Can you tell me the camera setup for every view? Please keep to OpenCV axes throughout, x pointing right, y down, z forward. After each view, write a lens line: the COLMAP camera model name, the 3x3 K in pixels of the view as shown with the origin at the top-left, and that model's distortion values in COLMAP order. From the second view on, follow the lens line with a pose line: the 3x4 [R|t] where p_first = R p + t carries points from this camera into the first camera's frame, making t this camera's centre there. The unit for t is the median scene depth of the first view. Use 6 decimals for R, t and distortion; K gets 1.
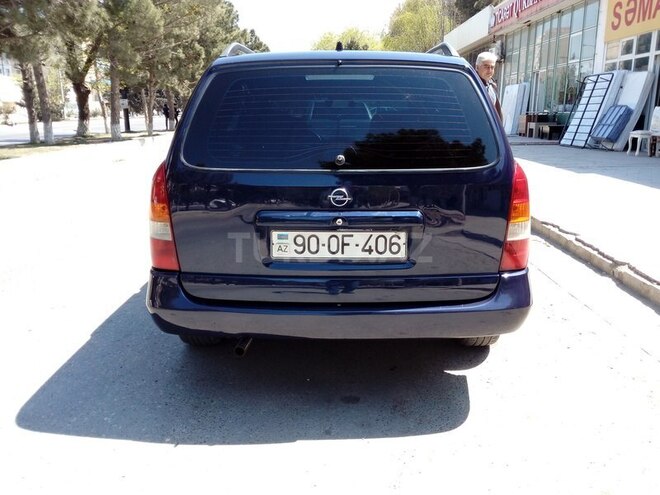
lens RADIAL K [[549.1, 0, 336.9], [0, 549.1, 245.2], [0, 0, 1]] dist [0.105994, -0.160297]
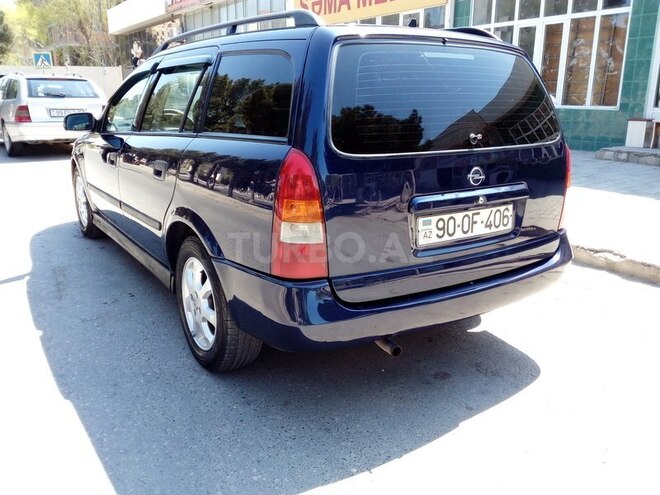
lens RADIAL K [[549.1, 0, 336.9], [0, 549.1, 245.2], [0, 0, 1]] dist [0.105994, -0.160297]
pose [[0.825460, -0.142653, 0.546137, -0.754979], [0.125615, 0.989701, 0.068652, -0.061859], [-0.550305, 0.011934, 0.834878, 0.286235]]
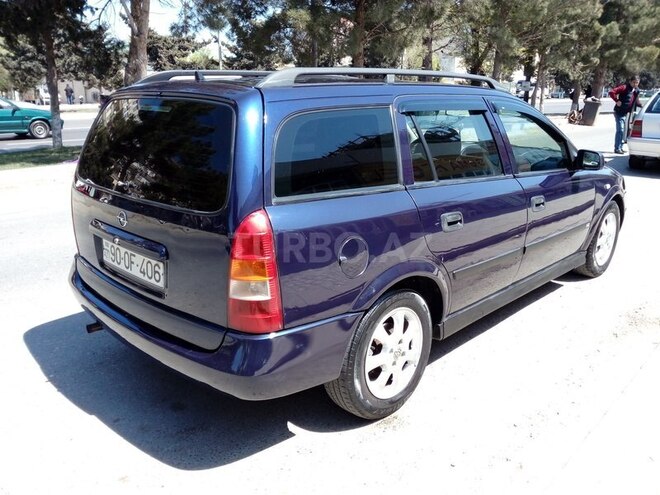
lens RADIAL K [[549.1, 0, 336.9], [0, 549.1, 245.2], [0, 0, 1]] dist [0.105994, -0.160297]
pose [[0.727559, 0.197783, -0.656917, 1.024691], [-0.174080, 0.979426, 0.102083, -0.217278], [0.663592, 0.040085, 0.747020, 0.443378]]
